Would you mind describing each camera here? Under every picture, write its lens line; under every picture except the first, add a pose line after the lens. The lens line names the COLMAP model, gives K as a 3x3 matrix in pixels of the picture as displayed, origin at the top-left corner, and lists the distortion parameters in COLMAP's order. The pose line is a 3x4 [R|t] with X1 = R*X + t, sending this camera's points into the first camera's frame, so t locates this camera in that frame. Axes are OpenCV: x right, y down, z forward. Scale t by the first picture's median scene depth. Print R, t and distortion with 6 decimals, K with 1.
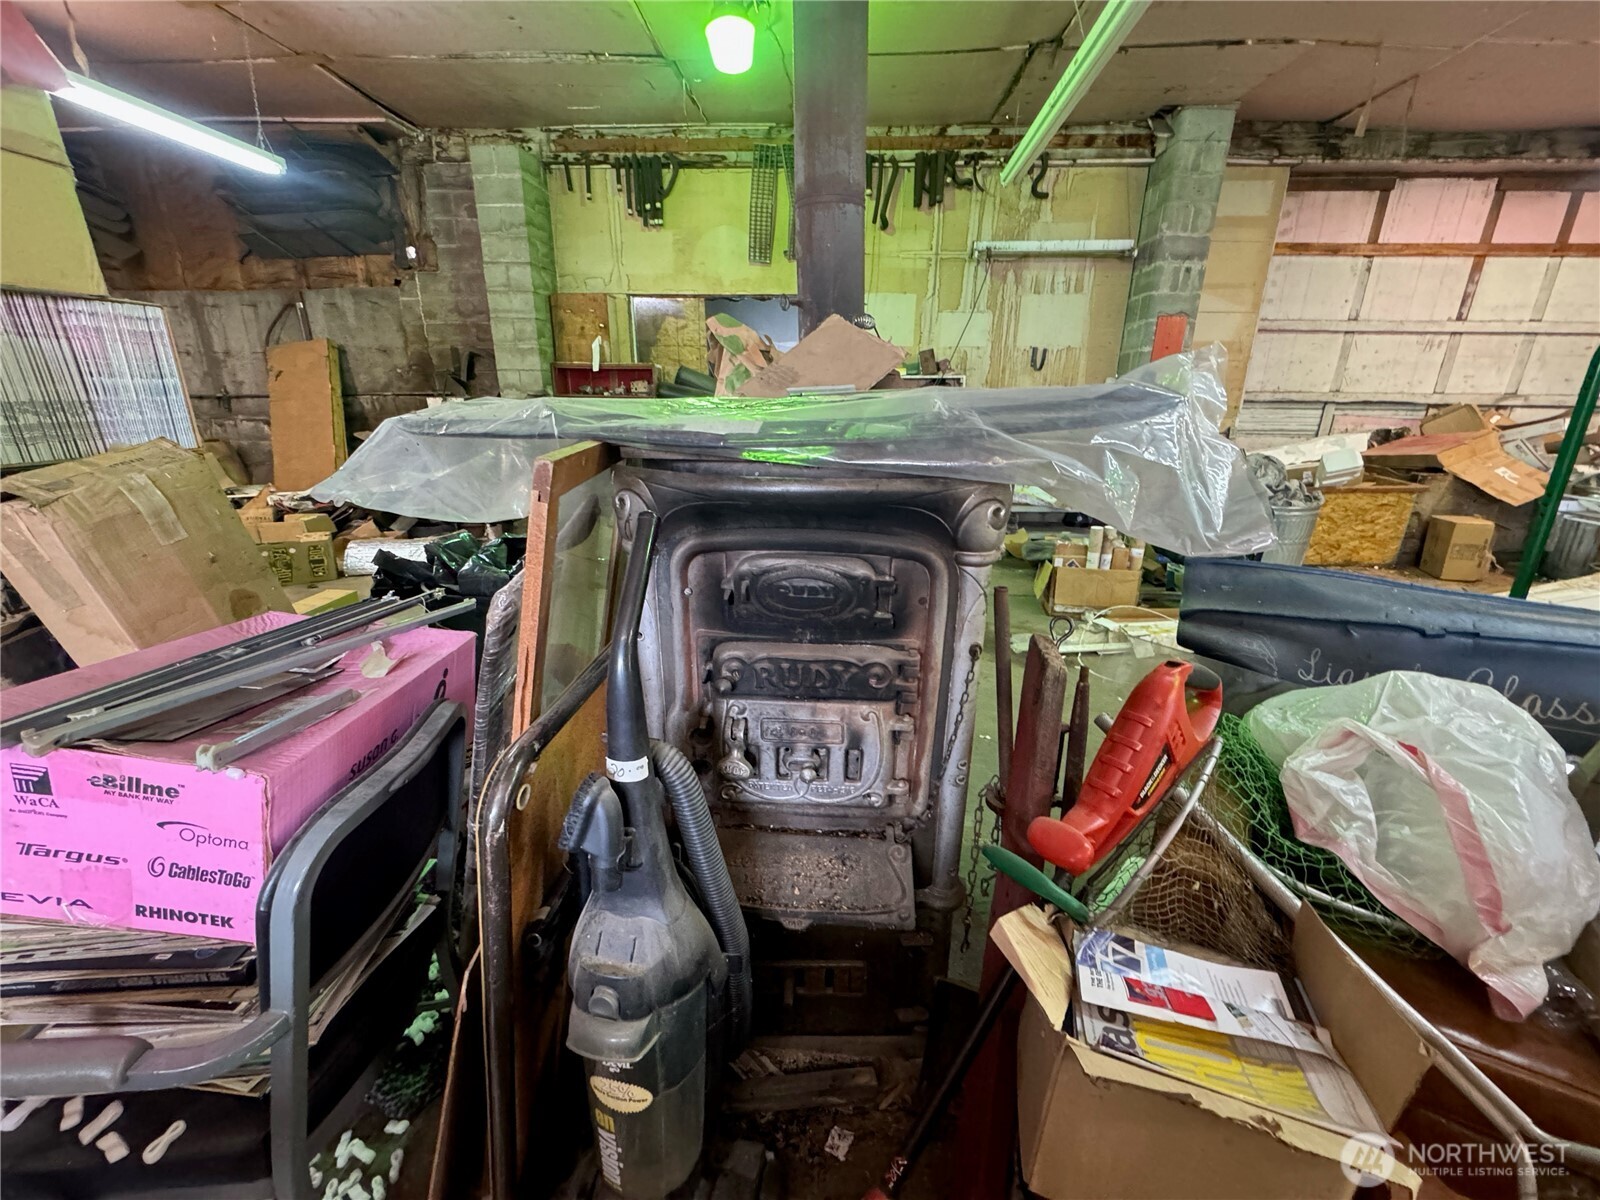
lens RADIAL K [[637.0, 0, 797.3], [0, 637.0, 605.2], [0, 0, 1]] dist [-0.000441, -0.000872]
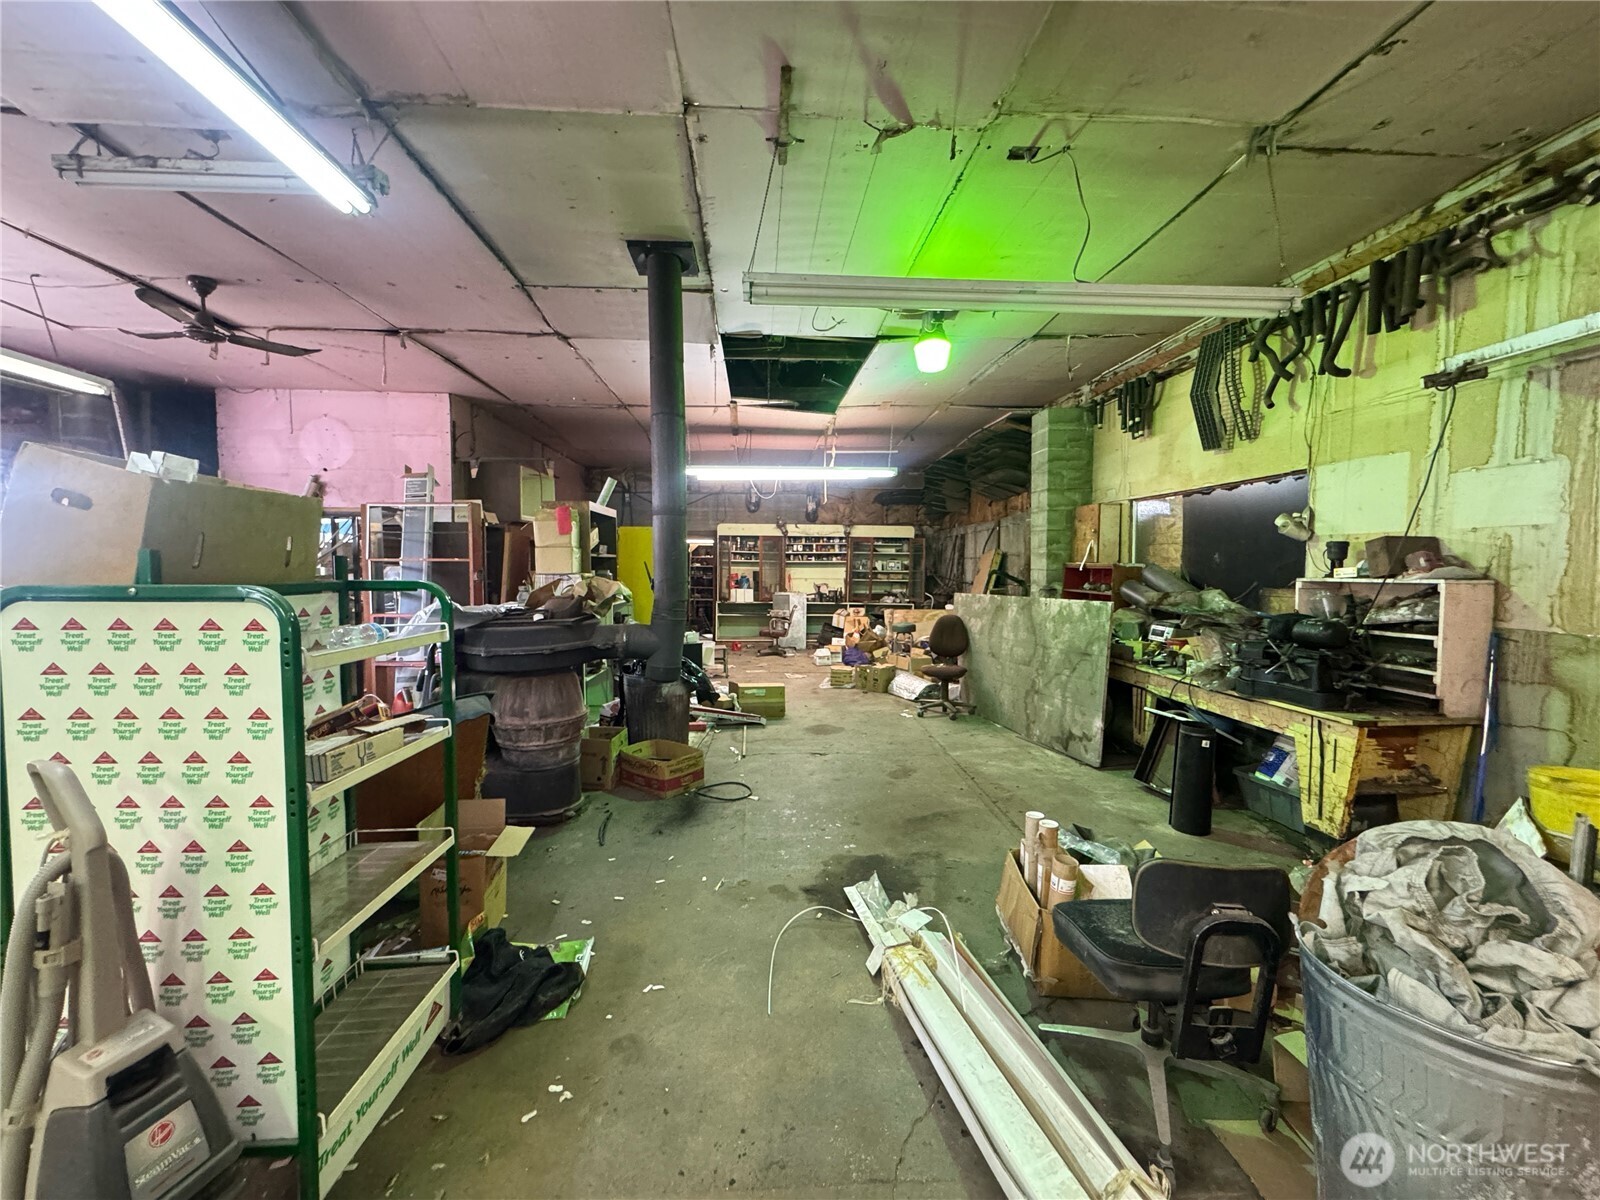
lens RADIAL K [[637.0, 0, 795.6], [0, 637.0, 601.3], [0, 0, 1]] dist [-0.000441, -0.000872]
pose [[0.118672, 0.050479, -0.991650, 0.752808], [-0.318012, 0.948032, 0.010202, -0.177549], [0.940630, 0.314145, 0.128558, 0.428127]]
